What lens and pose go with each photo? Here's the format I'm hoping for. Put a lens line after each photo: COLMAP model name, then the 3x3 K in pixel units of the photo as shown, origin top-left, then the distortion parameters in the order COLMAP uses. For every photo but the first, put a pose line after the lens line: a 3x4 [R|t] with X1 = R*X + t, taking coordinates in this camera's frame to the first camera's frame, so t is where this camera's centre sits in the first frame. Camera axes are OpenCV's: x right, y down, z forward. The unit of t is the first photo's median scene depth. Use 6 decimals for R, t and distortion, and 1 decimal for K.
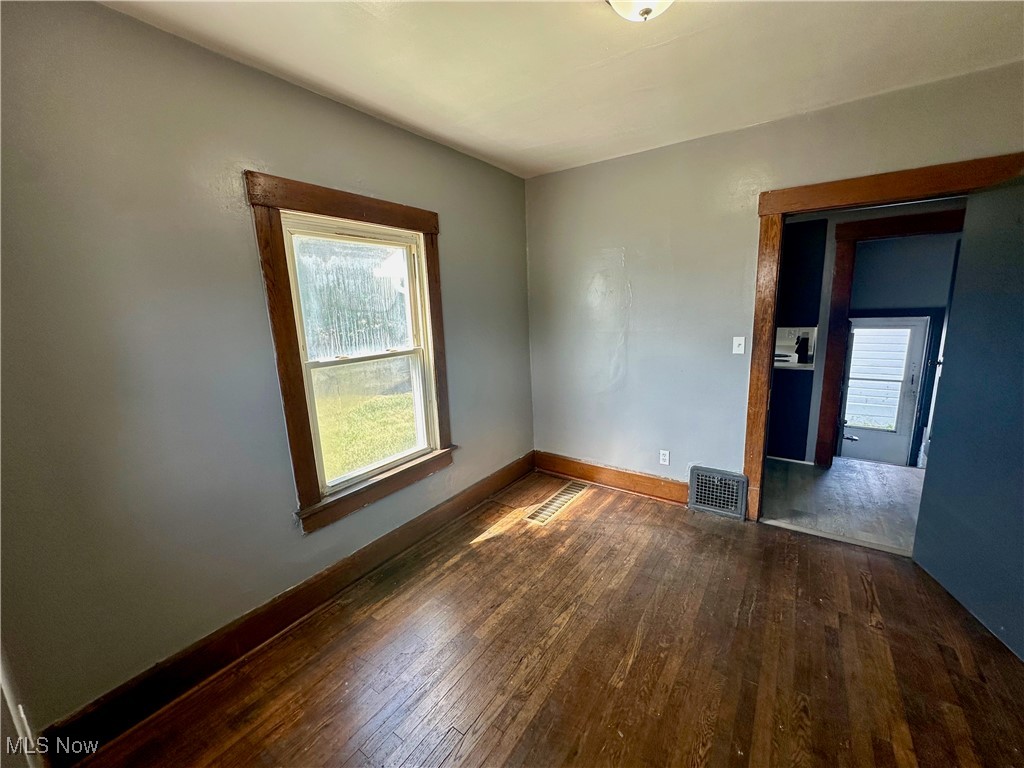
lens RADIAL K [[407.6, 0, 514.8], [0, 407.6, 384.6], [0, 0, 1]] dist [-0.006167, 0.001302]
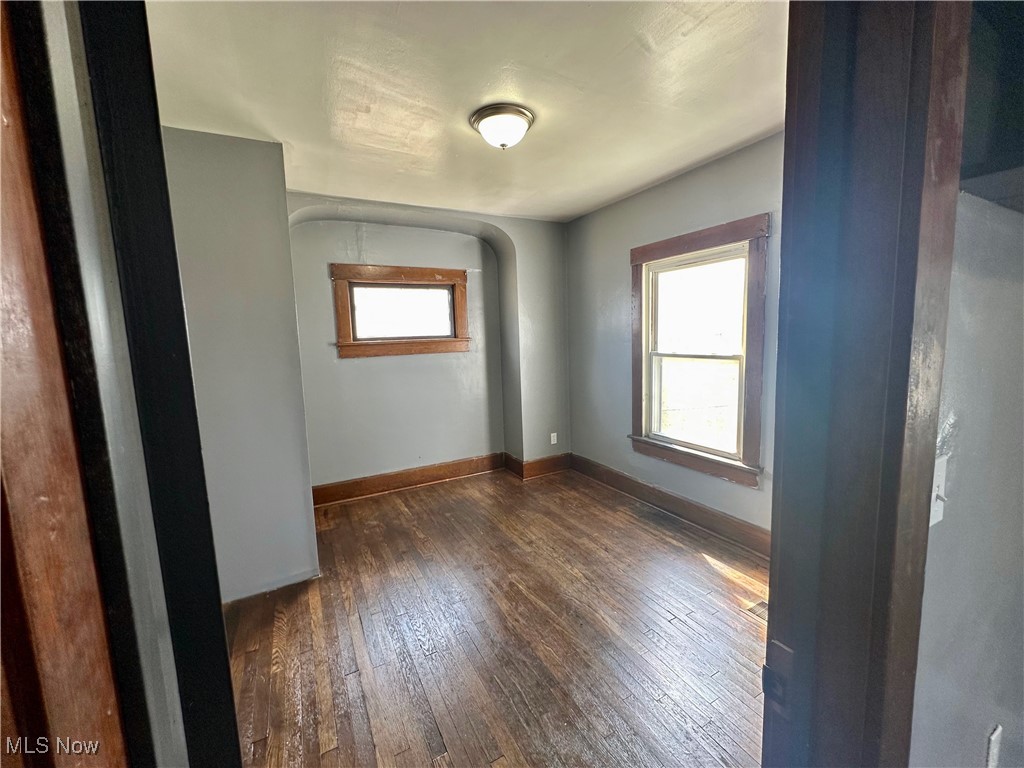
lens RADIAL K [[407.6, 0, 513.9], [0, 407.6, 381.9], [0, 0, 1]] dist [-0.006167, 0.001302]
pose [[-0.445194, 0.151704, -0.882490, 1.145247], [-0.123713, 0.965672, 0.228414, -0.231205], [0.886847, 0.210864, -0.411144, 1.155001]]
